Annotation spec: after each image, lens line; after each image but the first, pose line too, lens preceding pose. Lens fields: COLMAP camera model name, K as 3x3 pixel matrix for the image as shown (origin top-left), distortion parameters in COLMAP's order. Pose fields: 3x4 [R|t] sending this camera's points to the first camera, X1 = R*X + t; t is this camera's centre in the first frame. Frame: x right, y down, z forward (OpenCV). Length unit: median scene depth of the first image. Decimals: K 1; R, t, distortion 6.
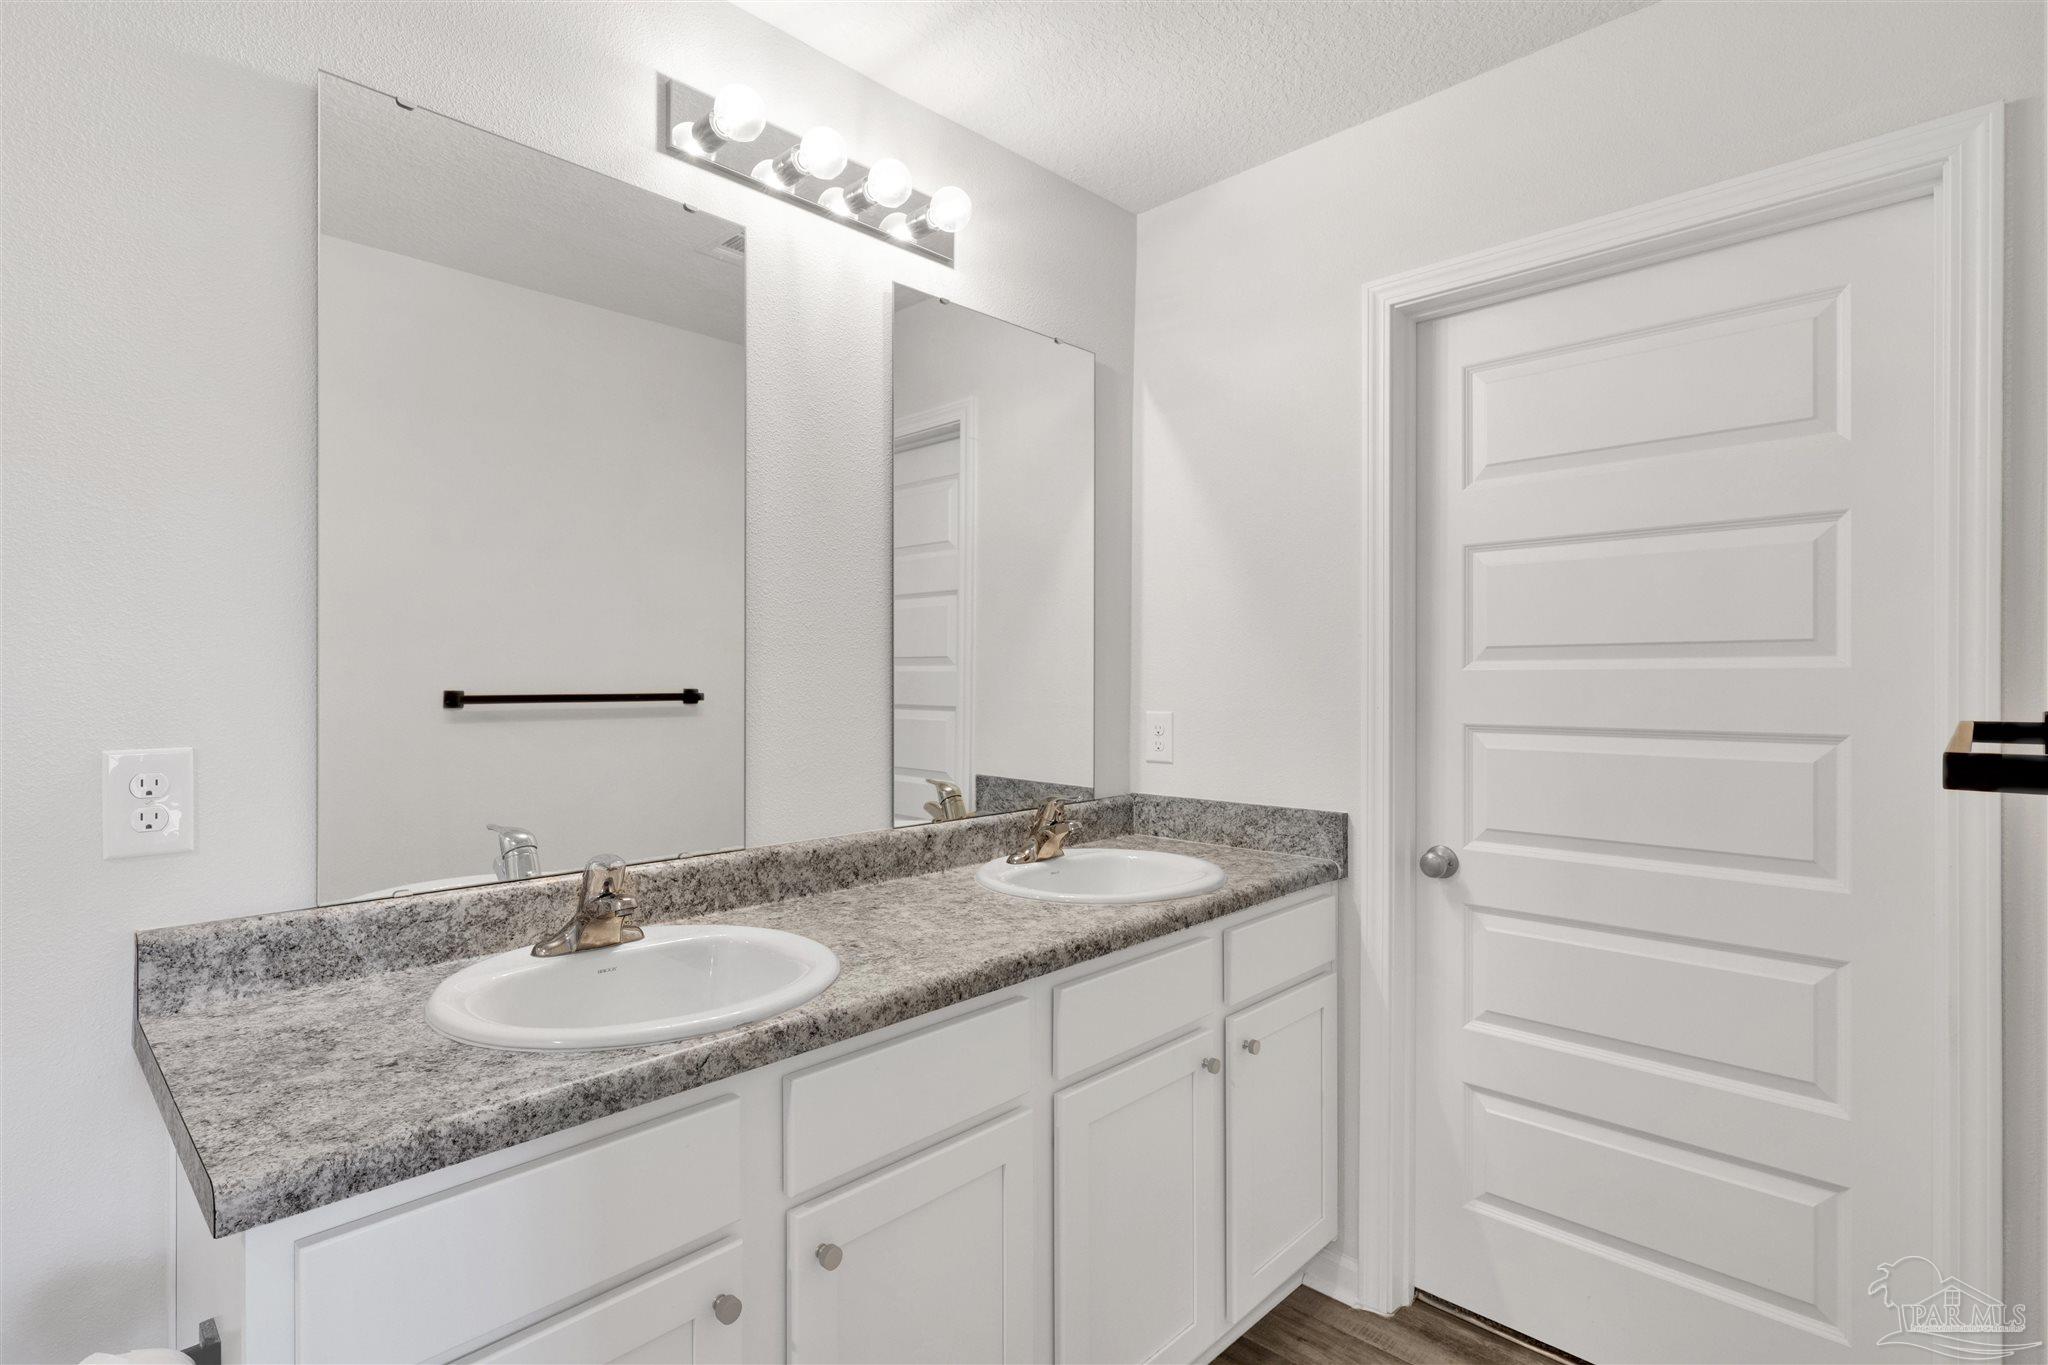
lens RADIAL K [[962.1, 0, 1008.0], [0, 962.1, 687.3], [0, 0, 1]] dist [-0.003764, -0.000339]
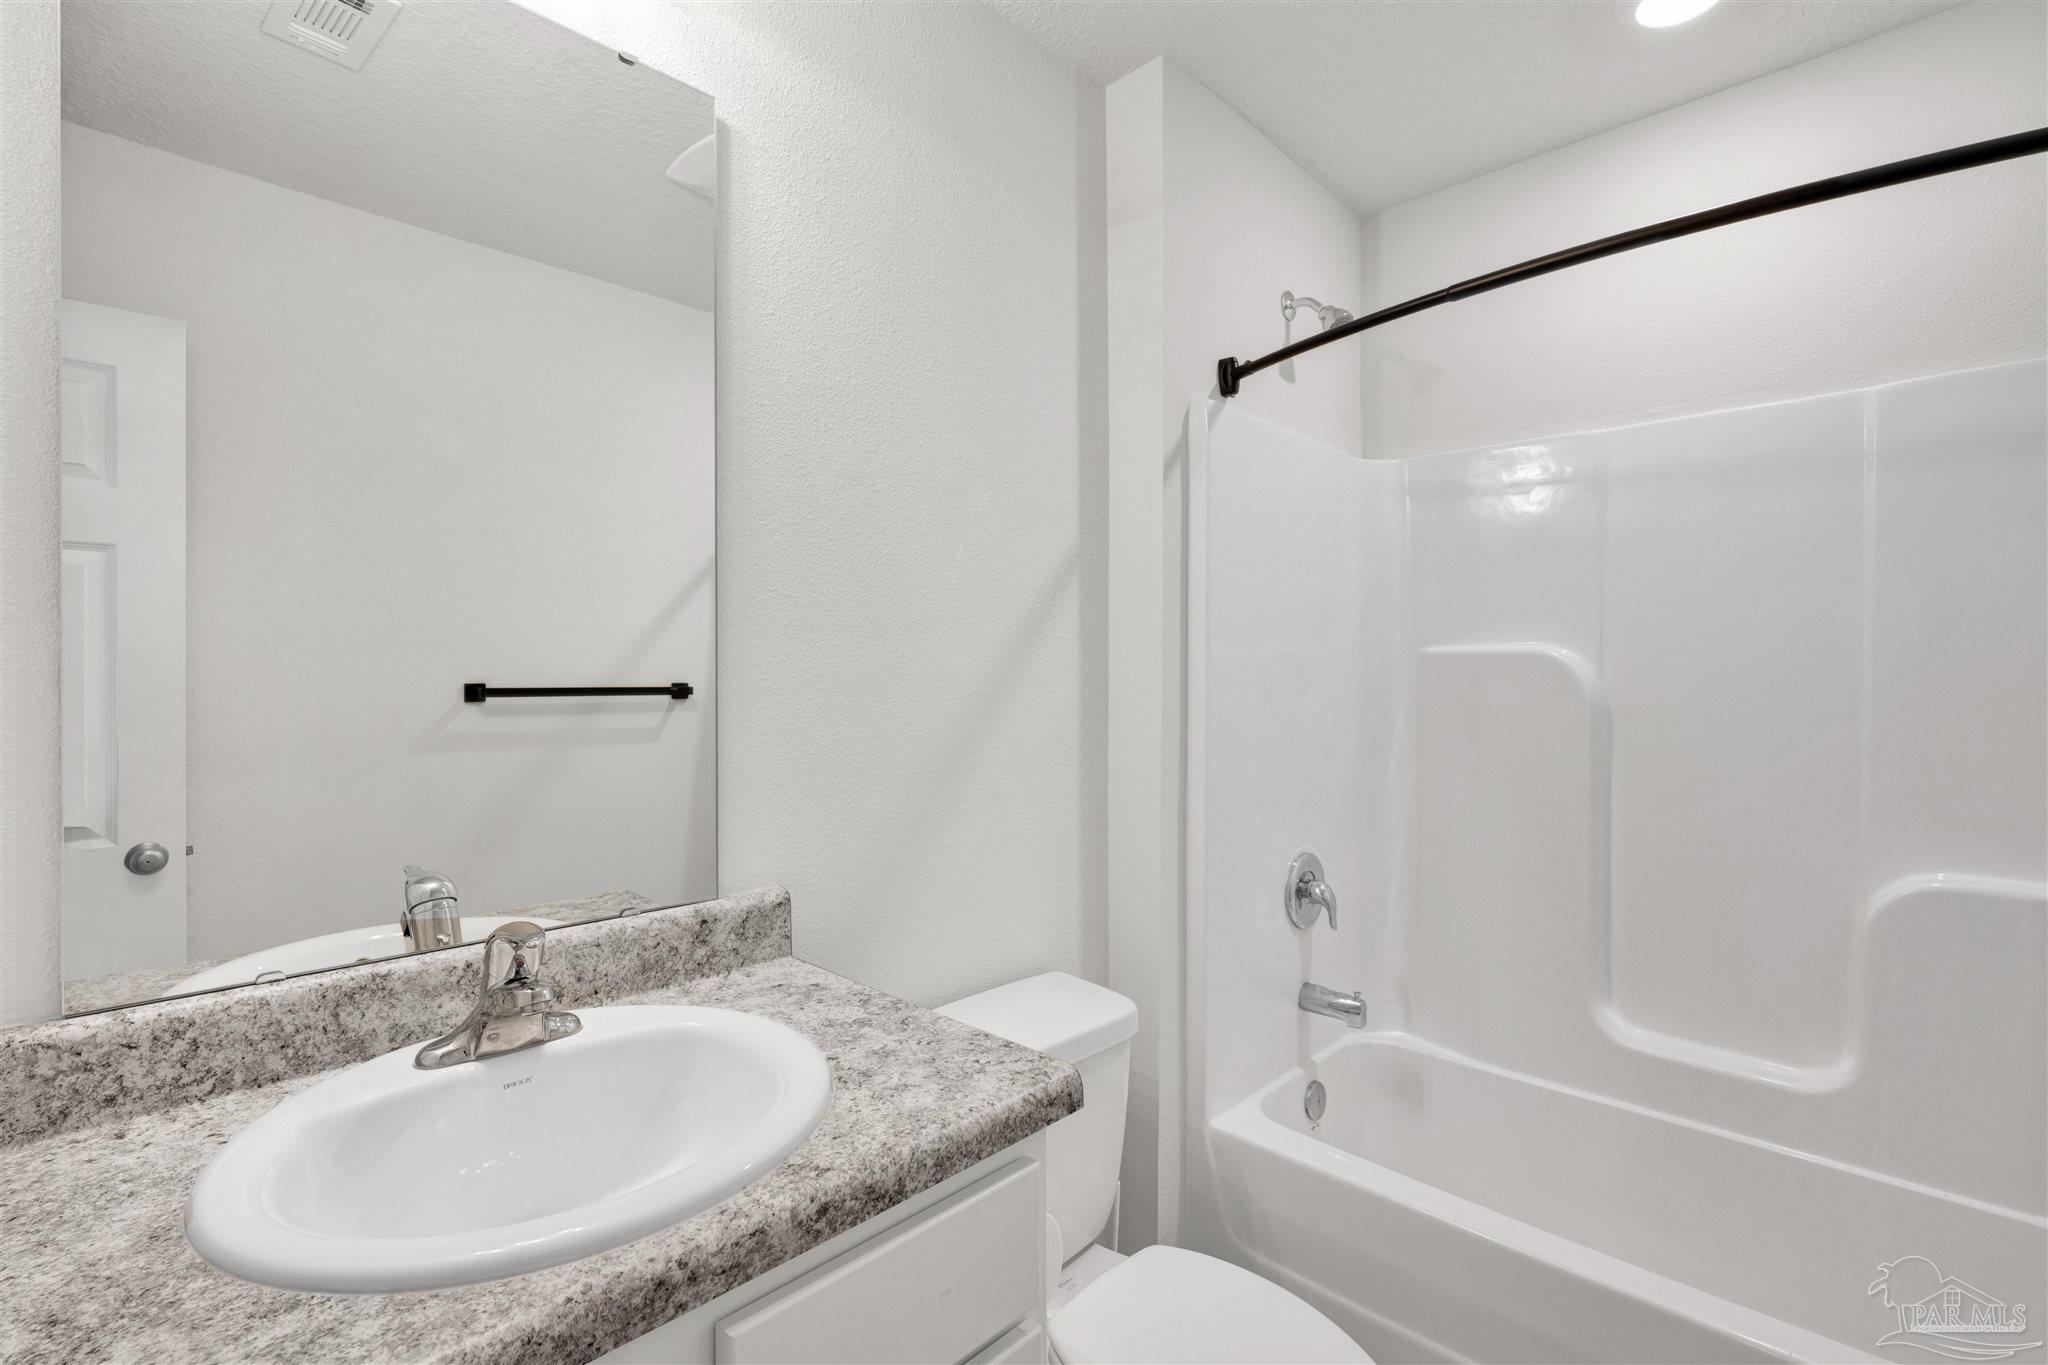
lens RADIAL K [[925.6, 0, 1020.3], [0, 925.6, 679.9], [0, 0, 1]] dist [-0.002757, -0.000279]
pose [[0.999996, 0.001744, 0.002110, 0.154773], [-0.001742, 0.999998, -0.000725, -0.009884], [-0.002111, 0.000721, 0.999998, 0.447098]]
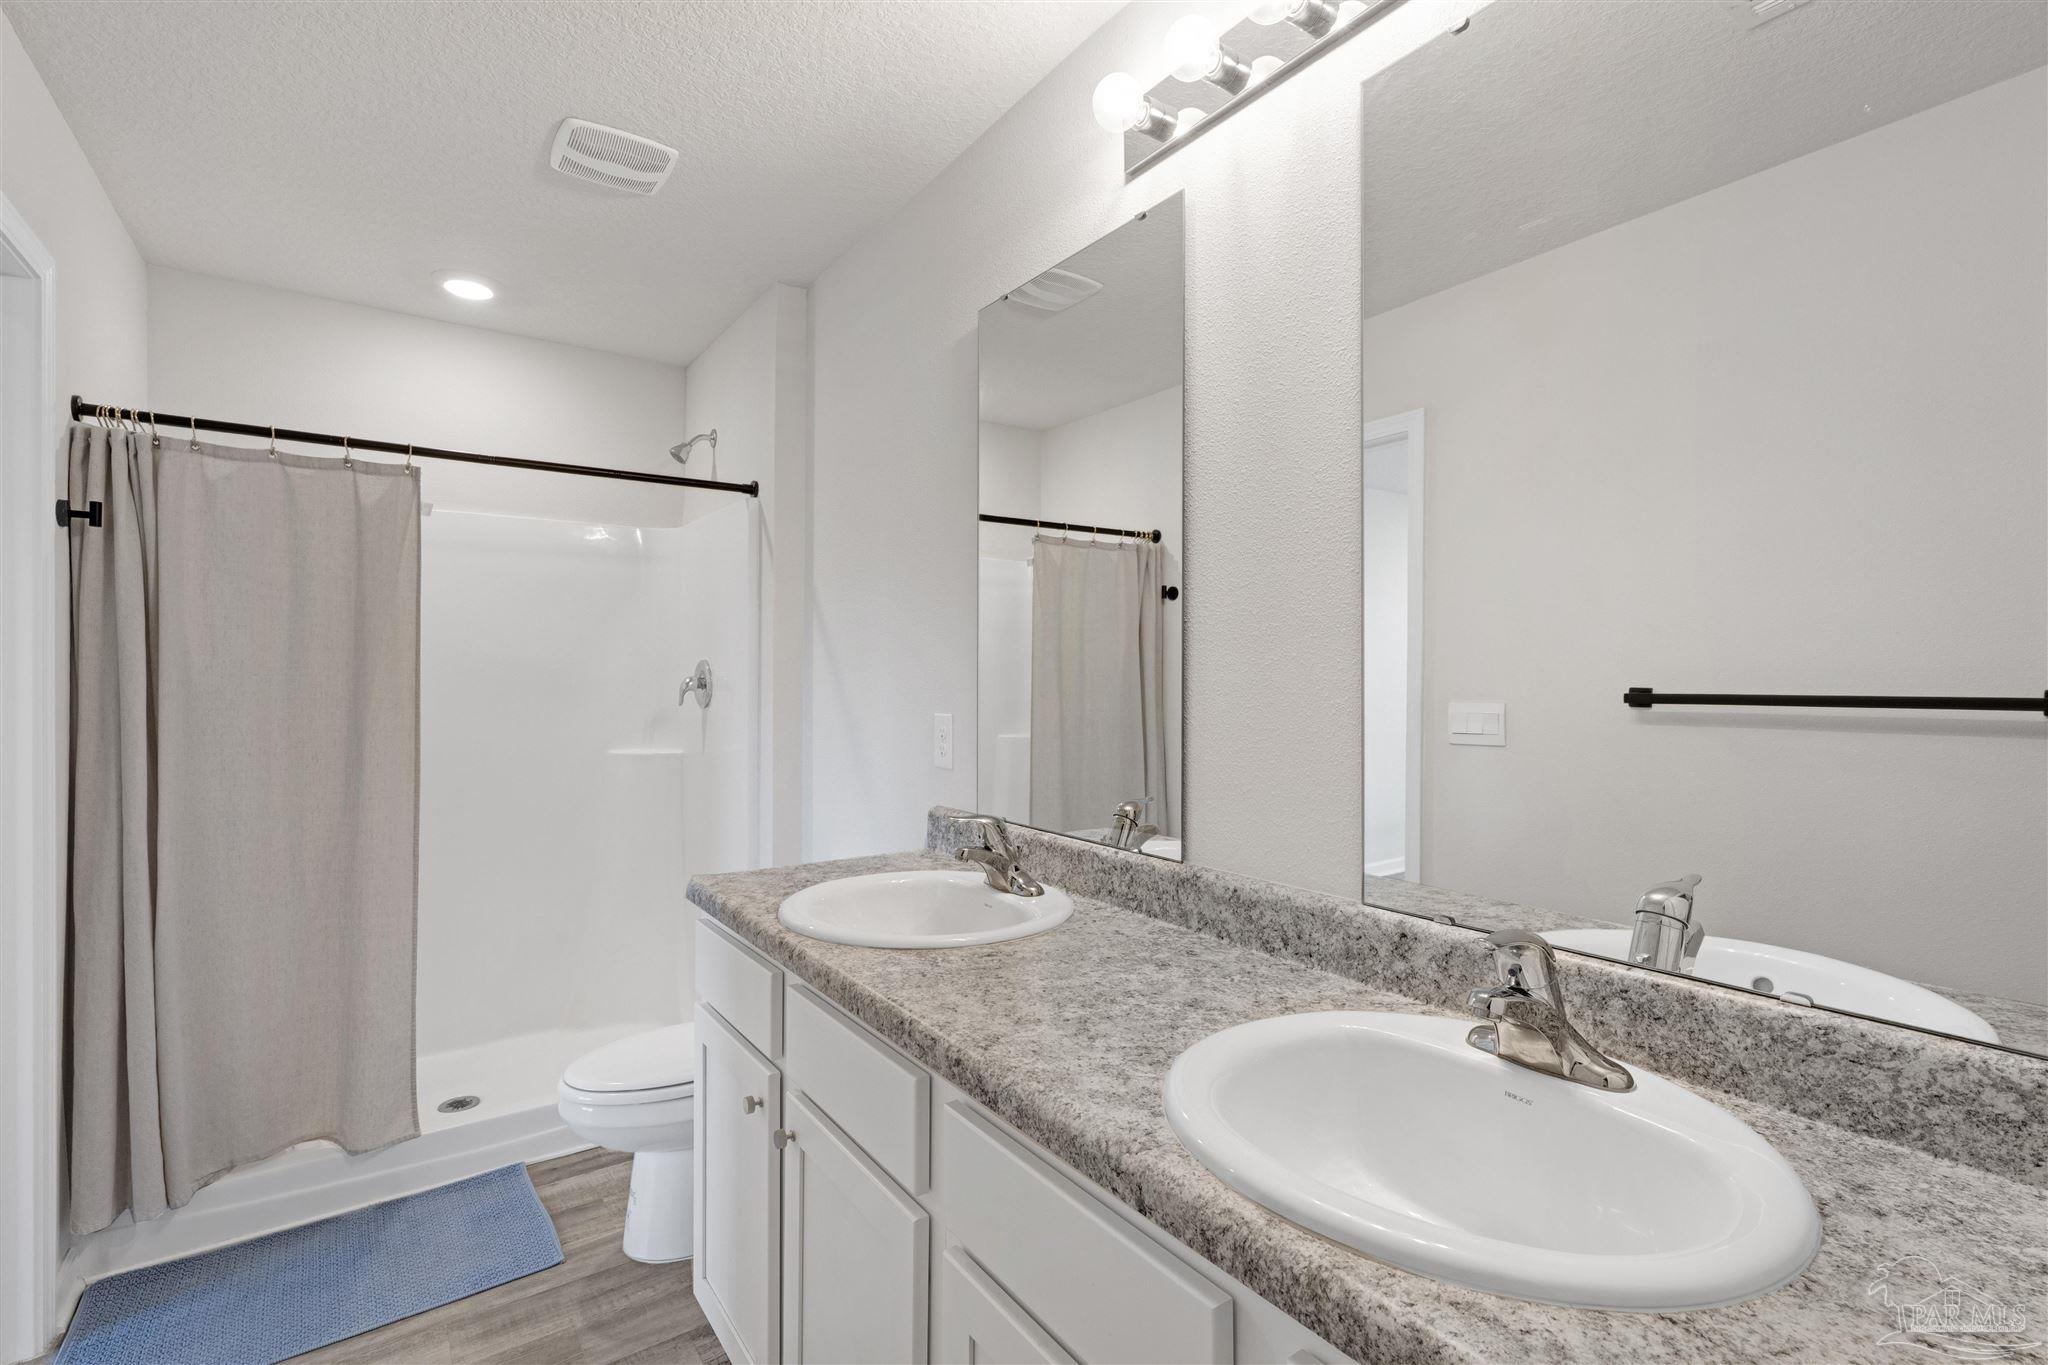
lens RADIAL K [[925.6, 0, 1020.3], [0, 925.6, 679.9], [0, 0, 1]] dist [-0.002757, -0.000279]
pose [[-0.183525, 0.006048, -0.982996, 0.647554], [-0.003065, 0.999973, 0.006725, -0.014148], [0.983010, 0.004247, -0.183501, 1.032575]]
